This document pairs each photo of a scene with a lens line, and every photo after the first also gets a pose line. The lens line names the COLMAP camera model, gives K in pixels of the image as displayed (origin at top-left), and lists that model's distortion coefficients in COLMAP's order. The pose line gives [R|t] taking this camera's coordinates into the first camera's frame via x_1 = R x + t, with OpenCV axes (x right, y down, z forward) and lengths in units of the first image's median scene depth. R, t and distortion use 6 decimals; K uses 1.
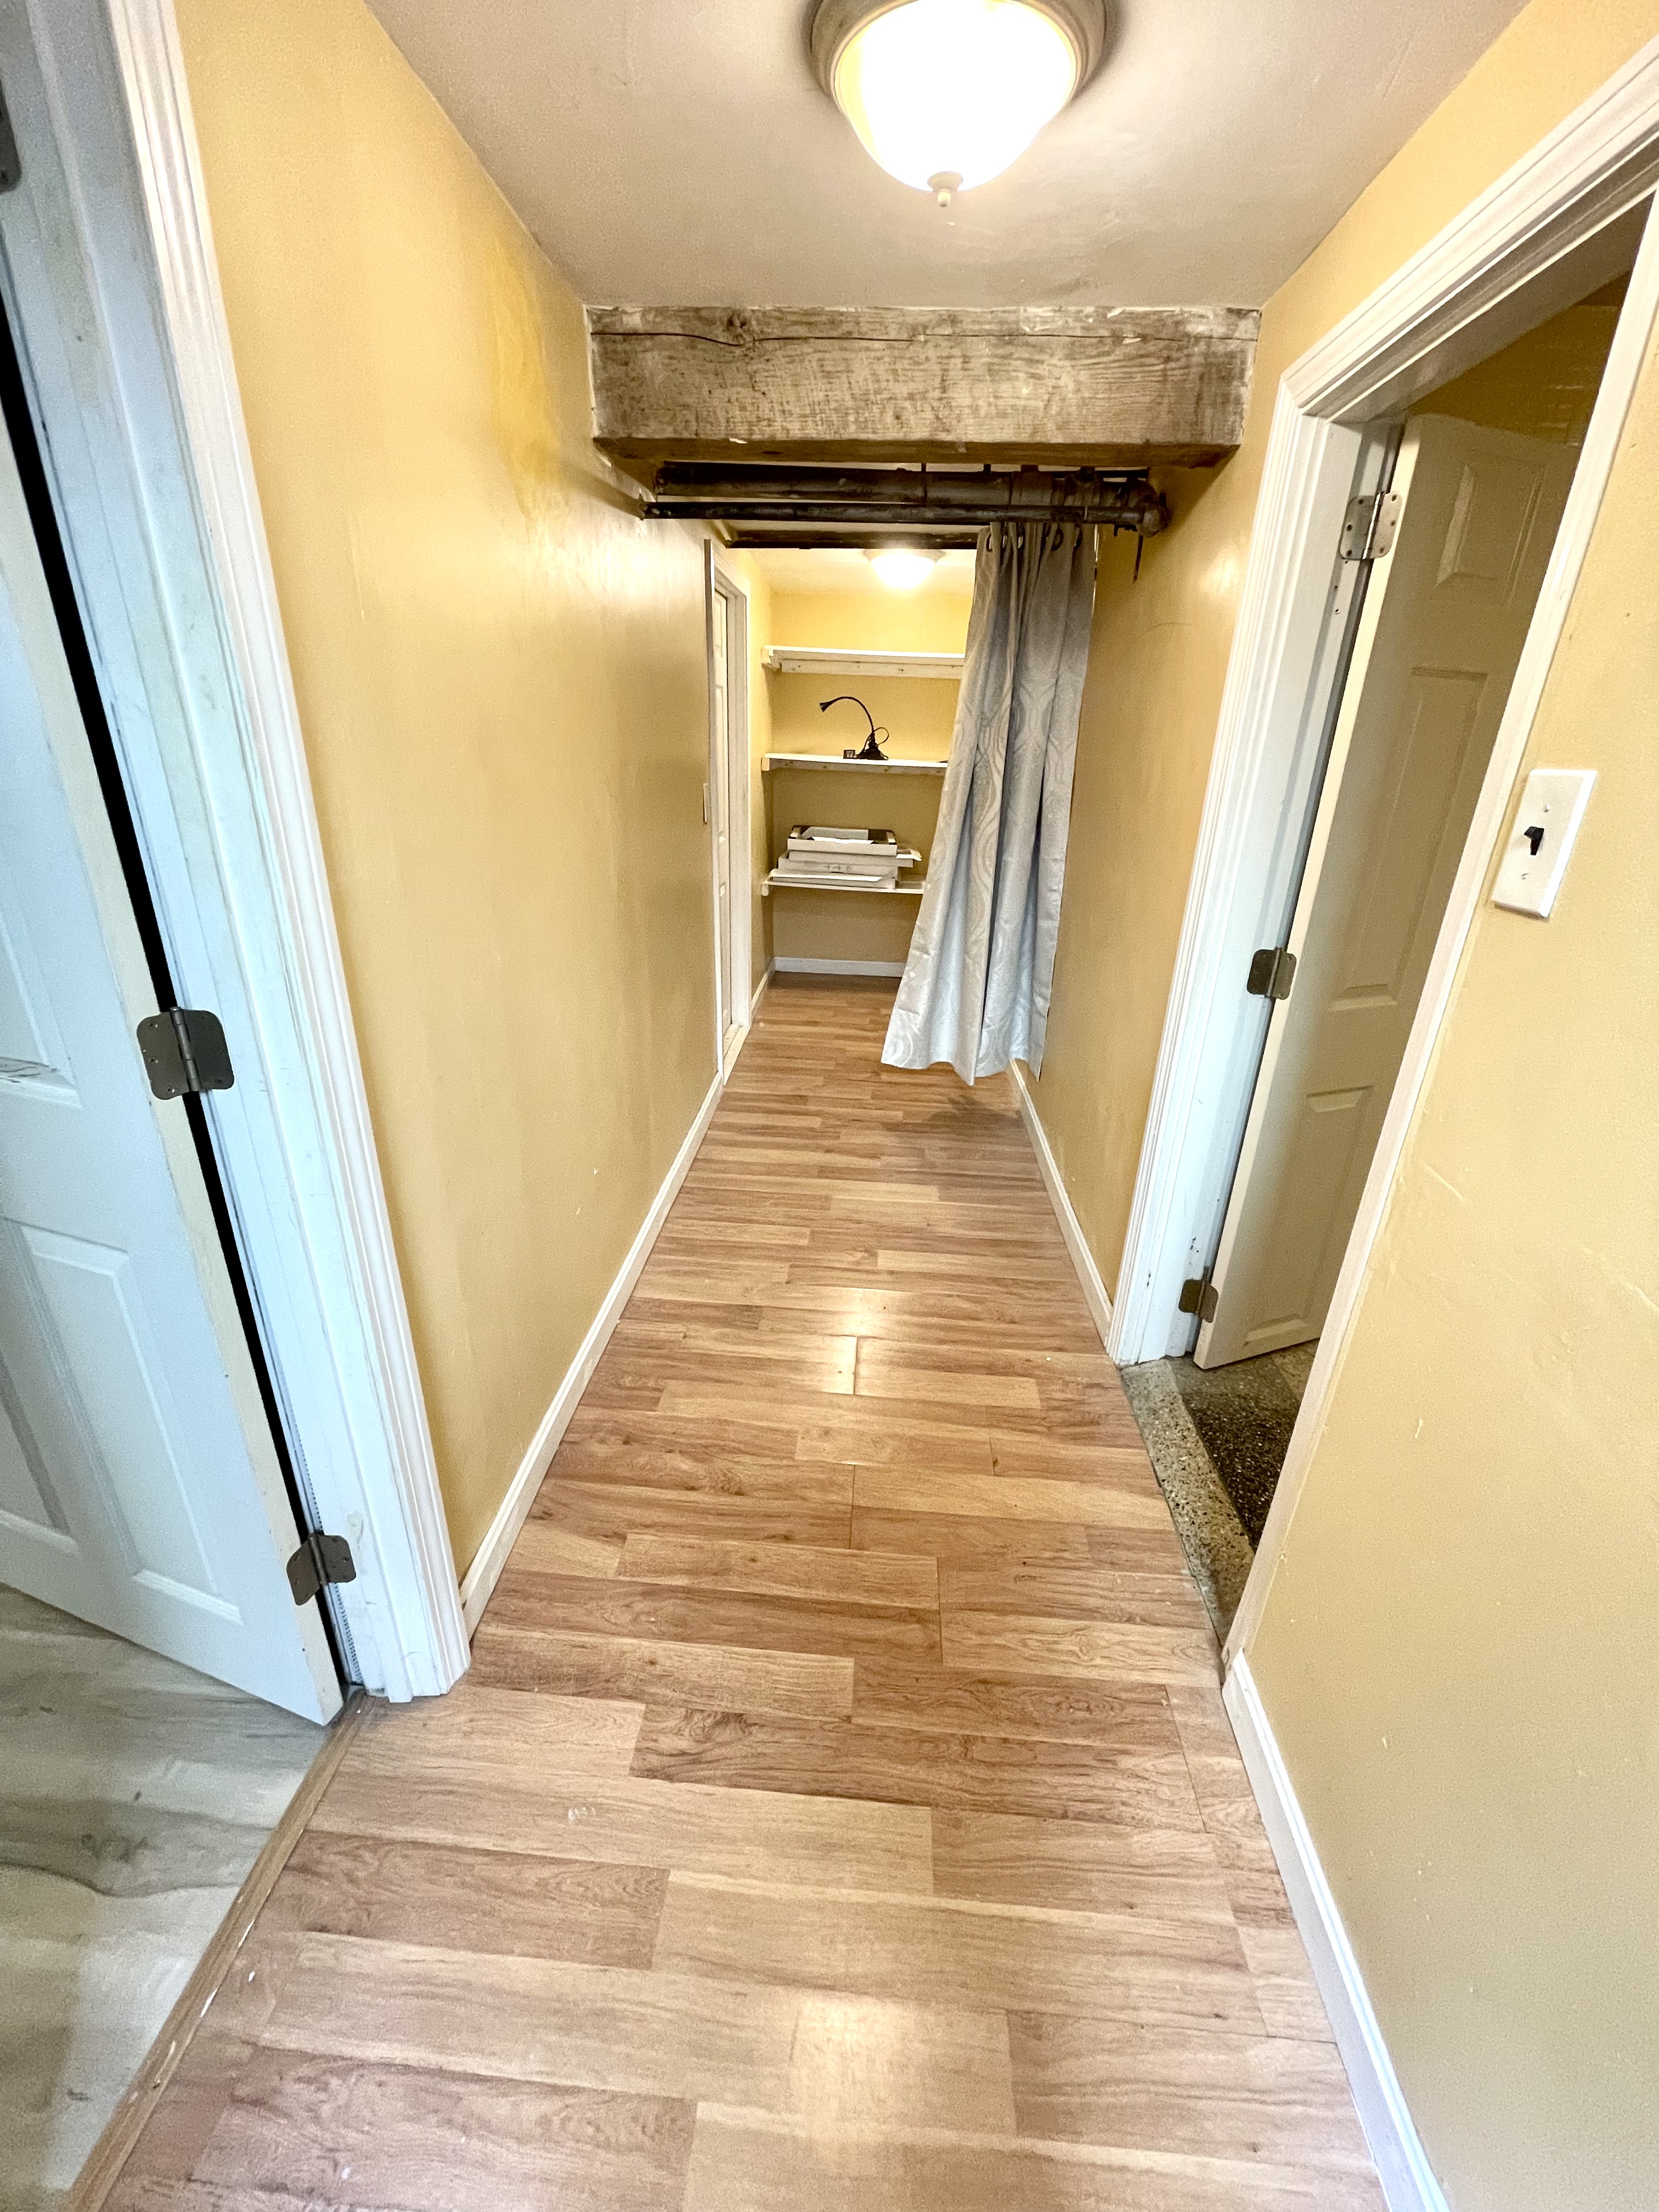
lens RADIAL K [[901.3, 0, 830.7], [0, 901.3, 1110.9], [0, 0, 1]] dist [-0.000873, -0.000632]
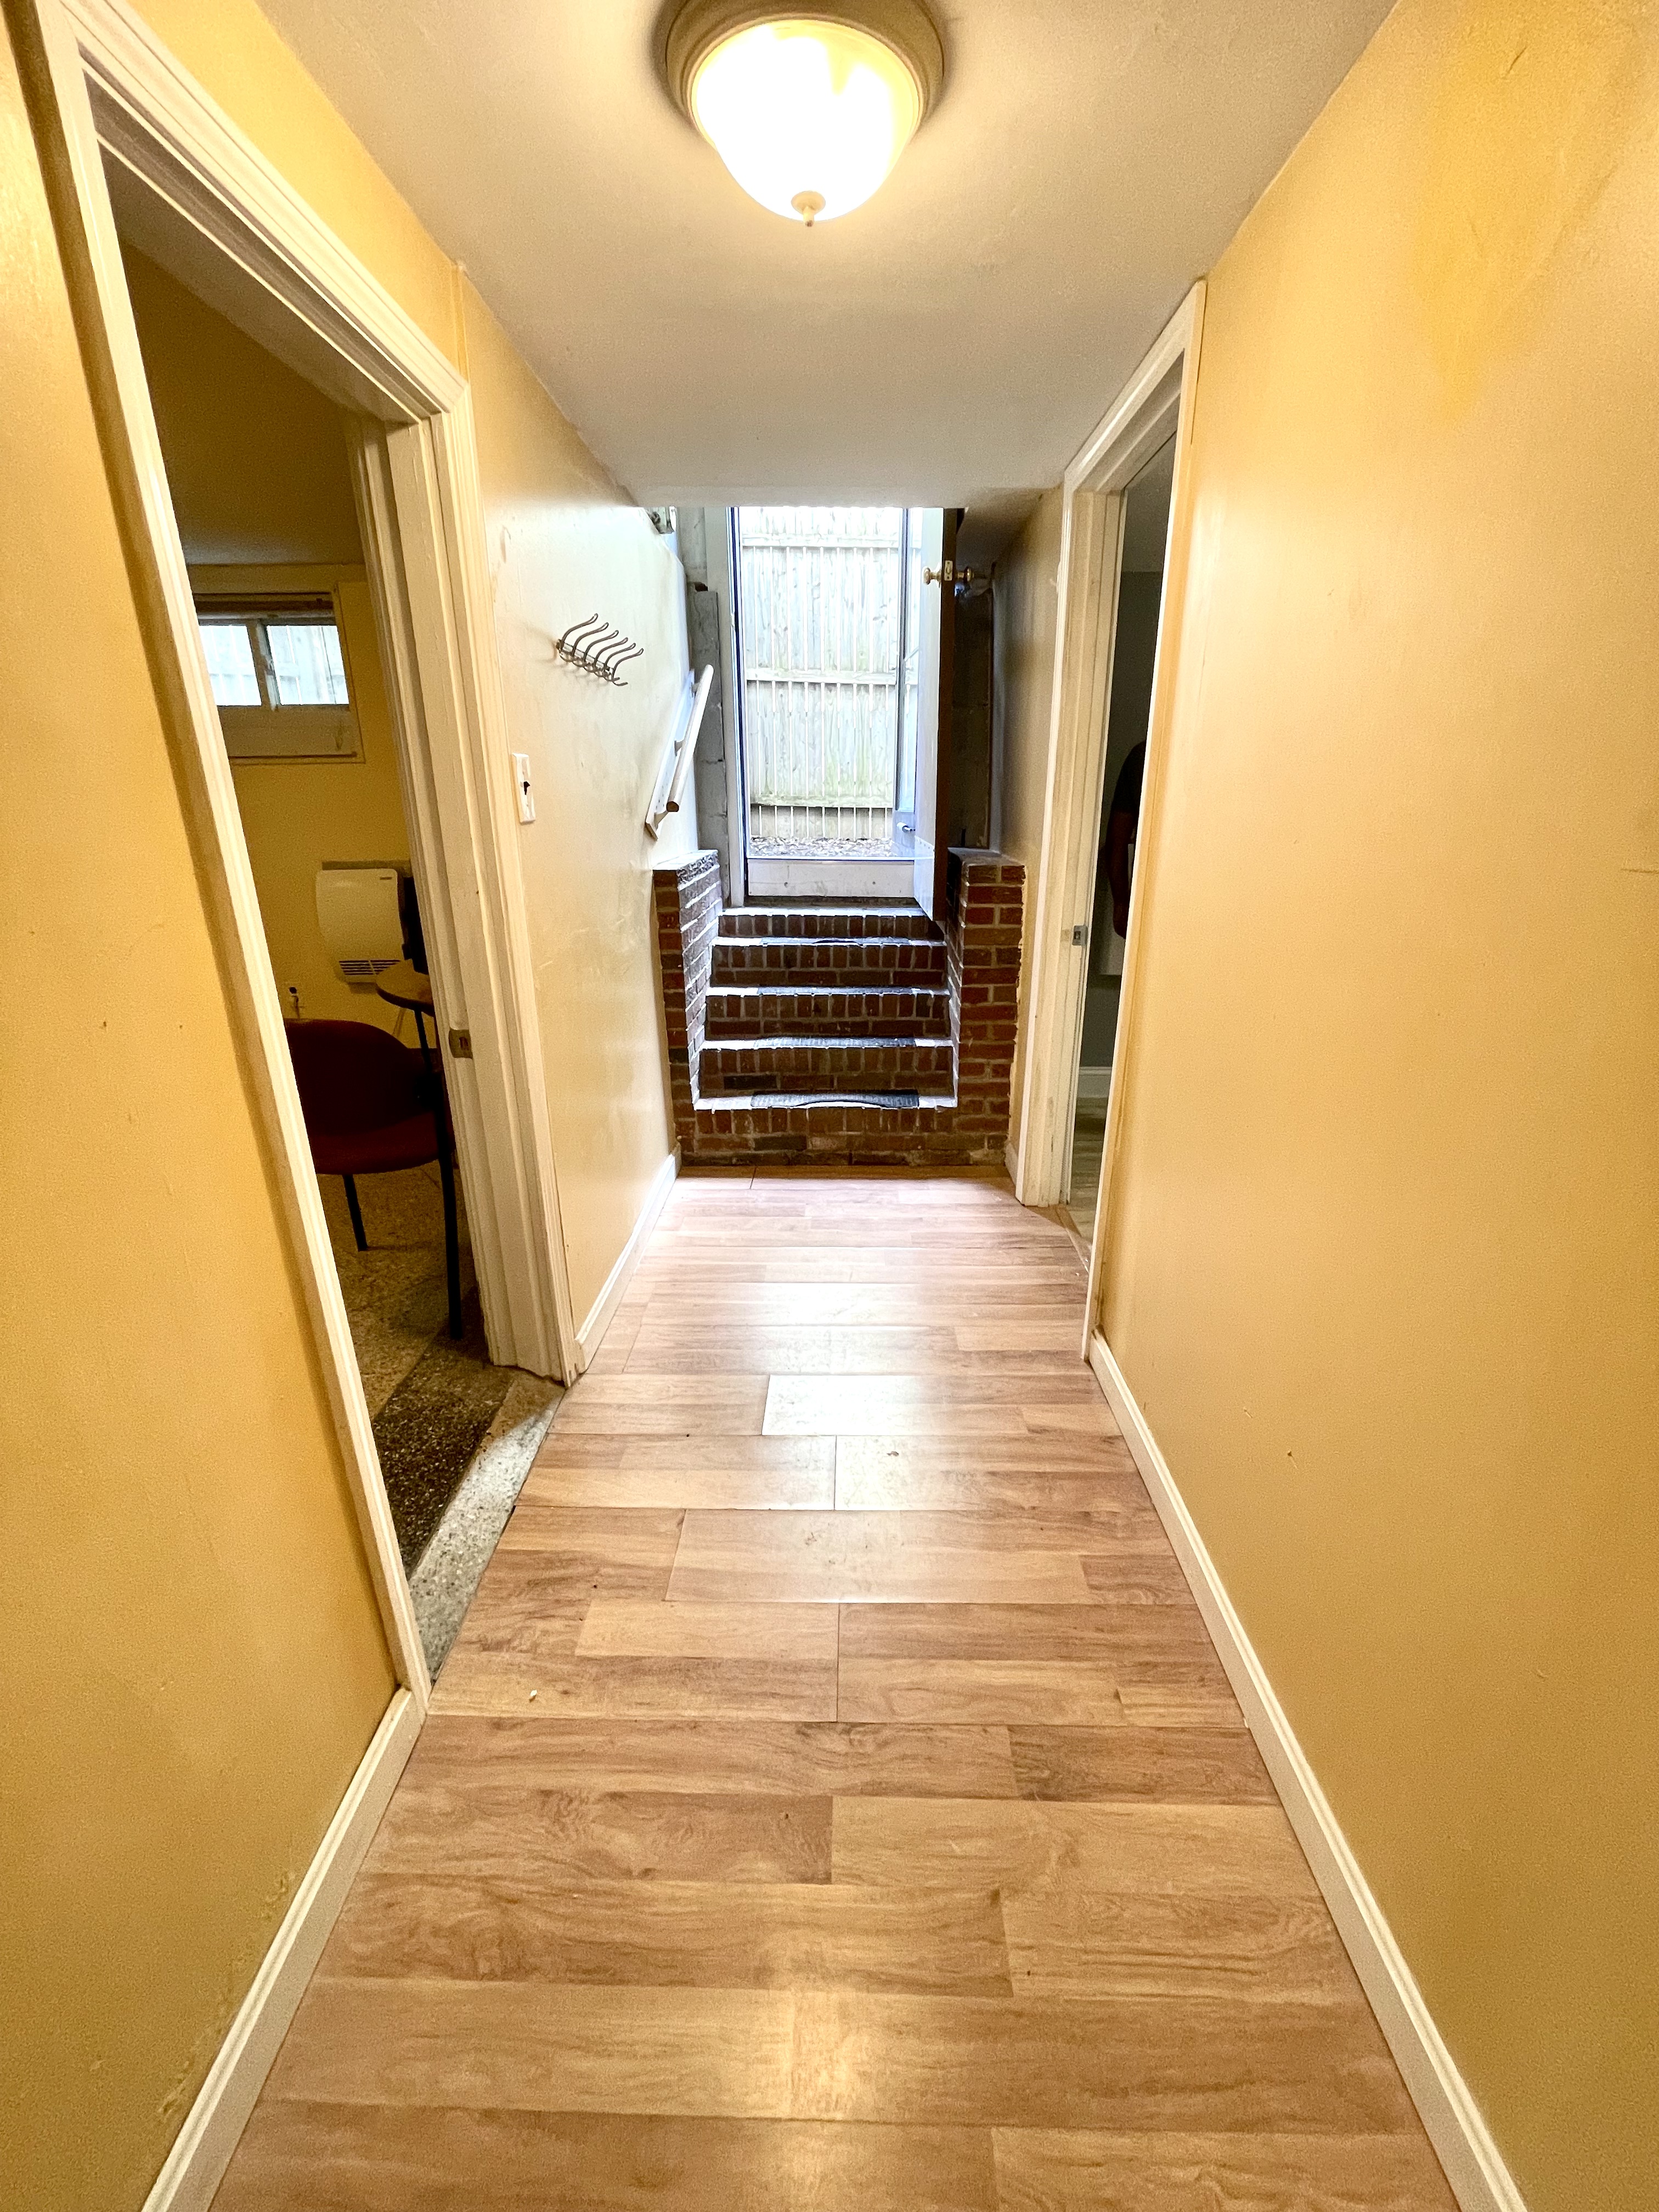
lens RADIAL K [[901.3, 0, 826.5], [0, 901.3, 1101.9], [0, 0, 1]] dist [-0.000873, -0.000632]
pose [[-0.998621, -0.014071, -0.050577, 0.075502], [-0.044310, 0.742582, 0.668288, -0.464304], [0.028154, 0.669607, -0.742182, 1.199713]]
